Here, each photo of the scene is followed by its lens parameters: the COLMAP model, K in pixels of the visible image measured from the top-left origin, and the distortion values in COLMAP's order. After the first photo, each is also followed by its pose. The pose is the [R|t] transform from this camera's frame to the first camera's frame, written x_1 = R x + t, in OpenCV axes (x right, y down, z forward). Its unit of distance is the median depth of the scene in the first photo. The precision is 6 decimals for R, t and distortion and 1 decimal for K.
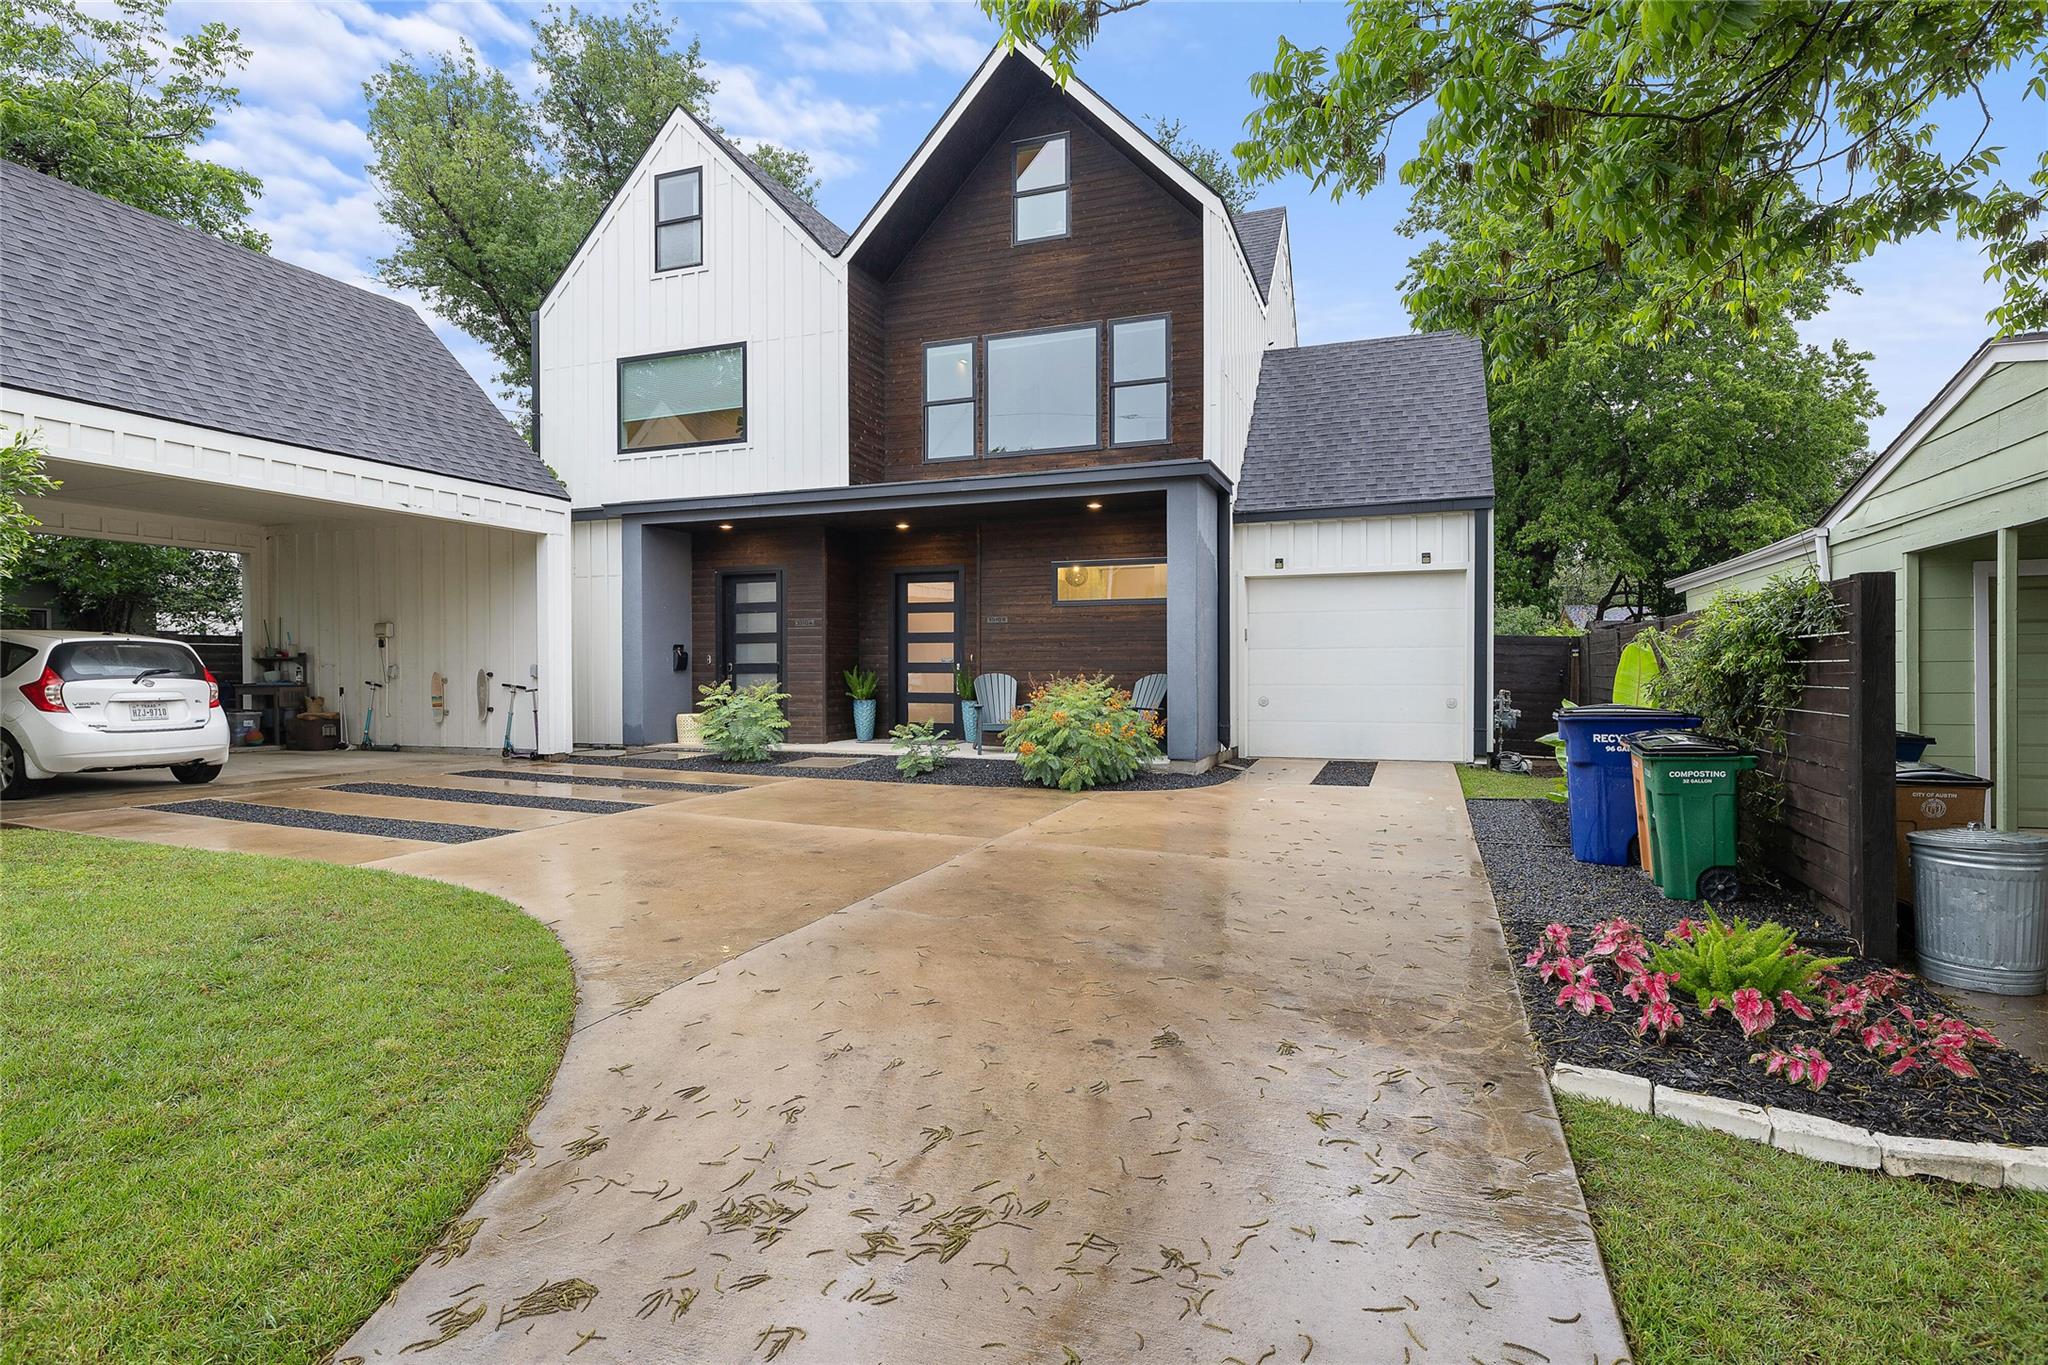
lens RADIAL K [[1049.3, 0, 1007.5], [0, 1049.3, 664.6], [0, 0, 1]] dist [-0.002316, 0.000179]
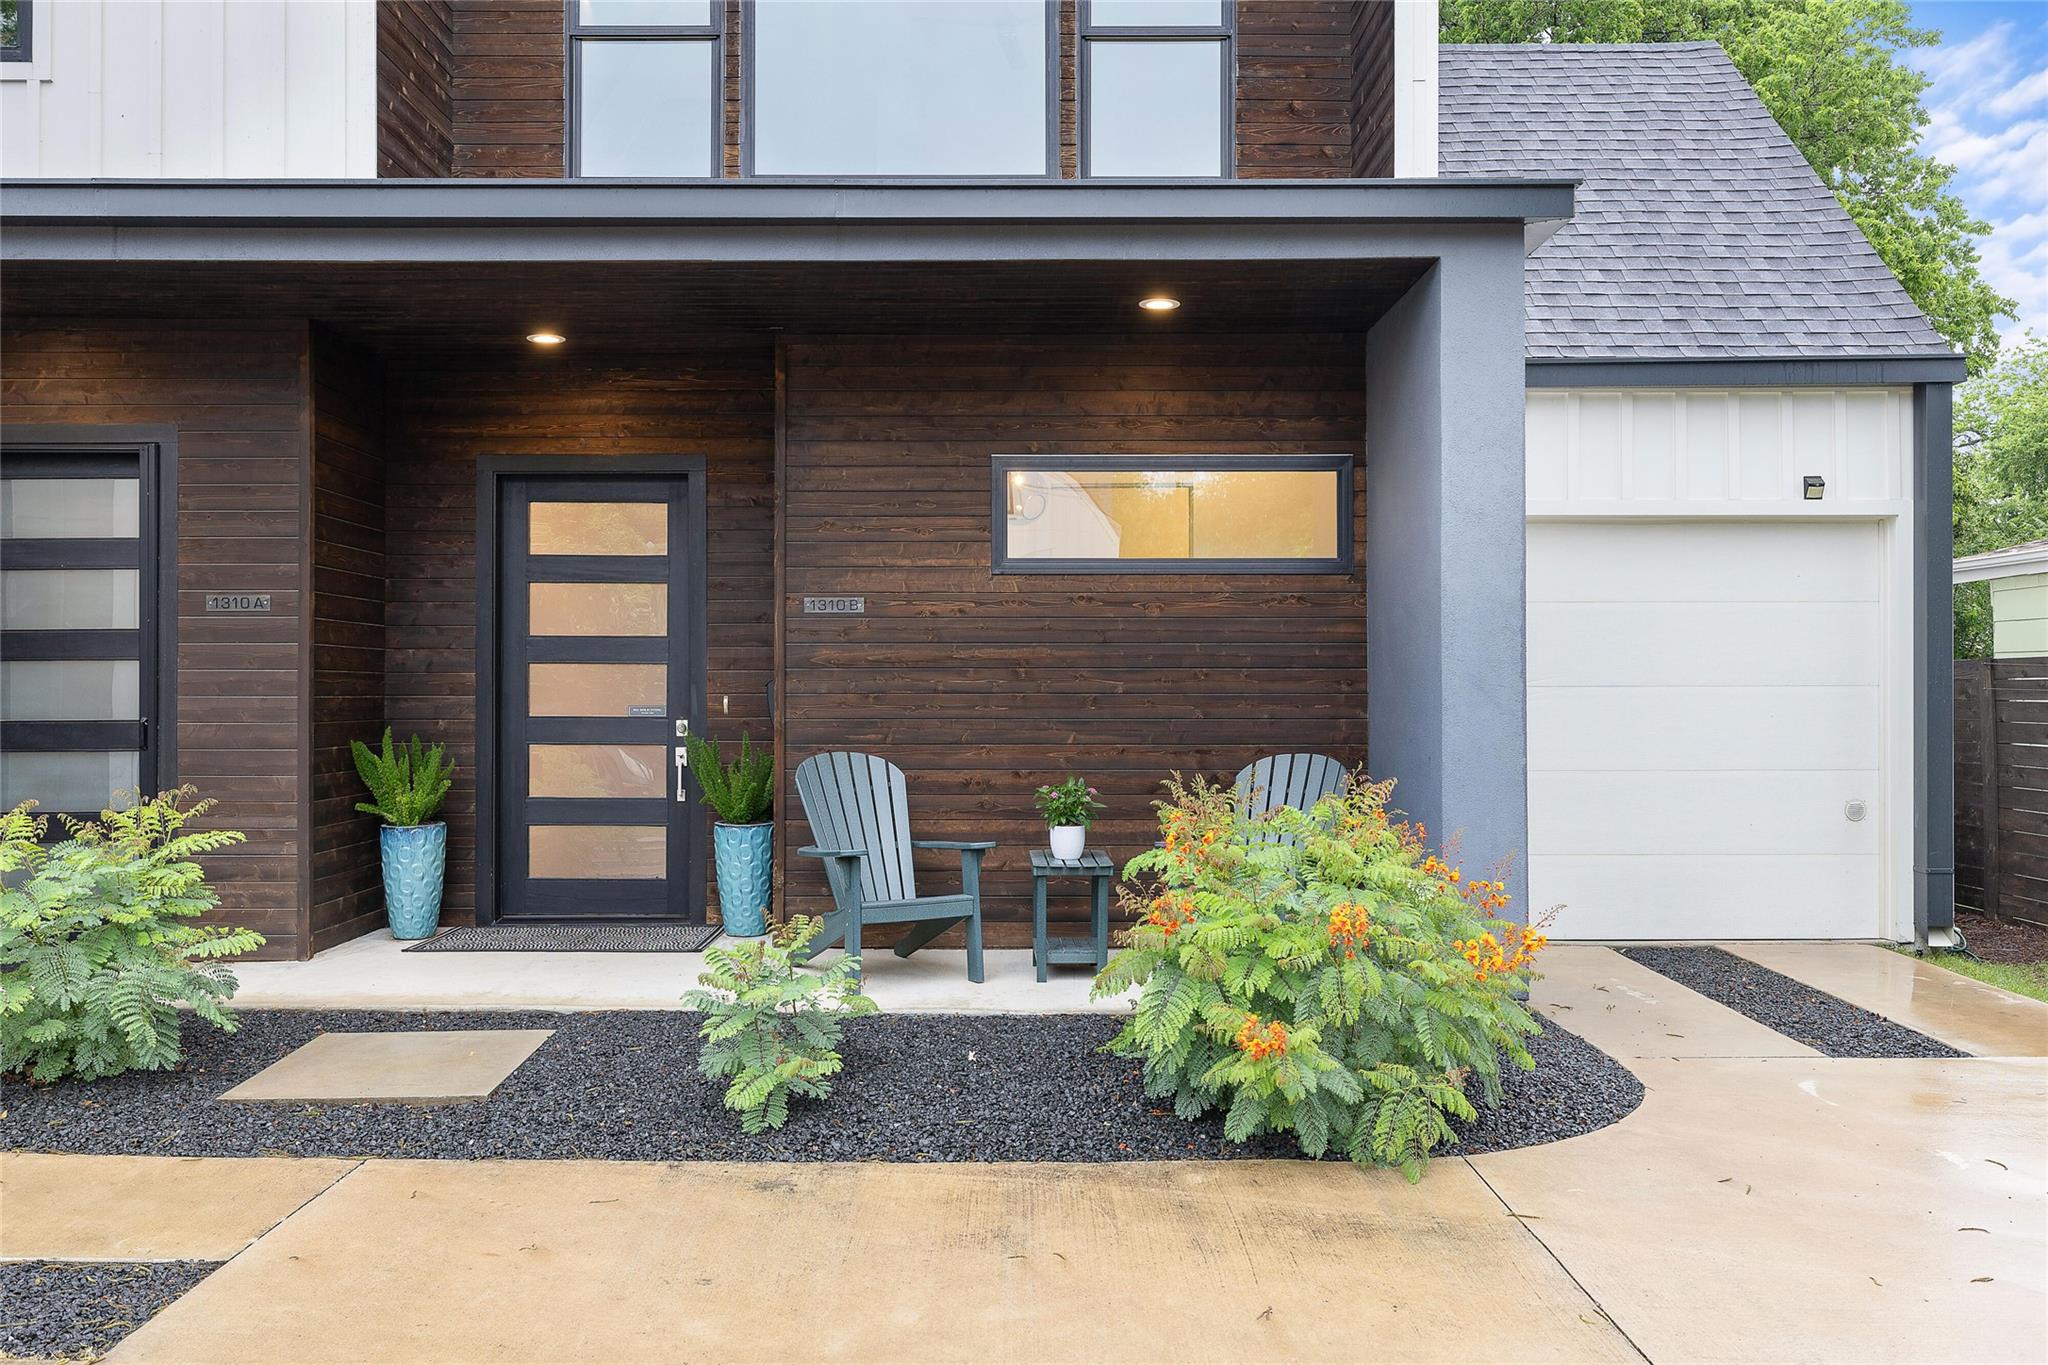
lens RADIAL K [[1626.3, 0, 1024.6], [0, 1626.3, 679.4], [0, 0, 1]] dist [0.001827, 0.003670]
pose [[0.931382, 0.004741, 0.364011, -0.147076], [-0.003549, 0.999986, -0.003943, -0.013830], [-0.364025, 0.002381, 0.931386, 0.417209]]
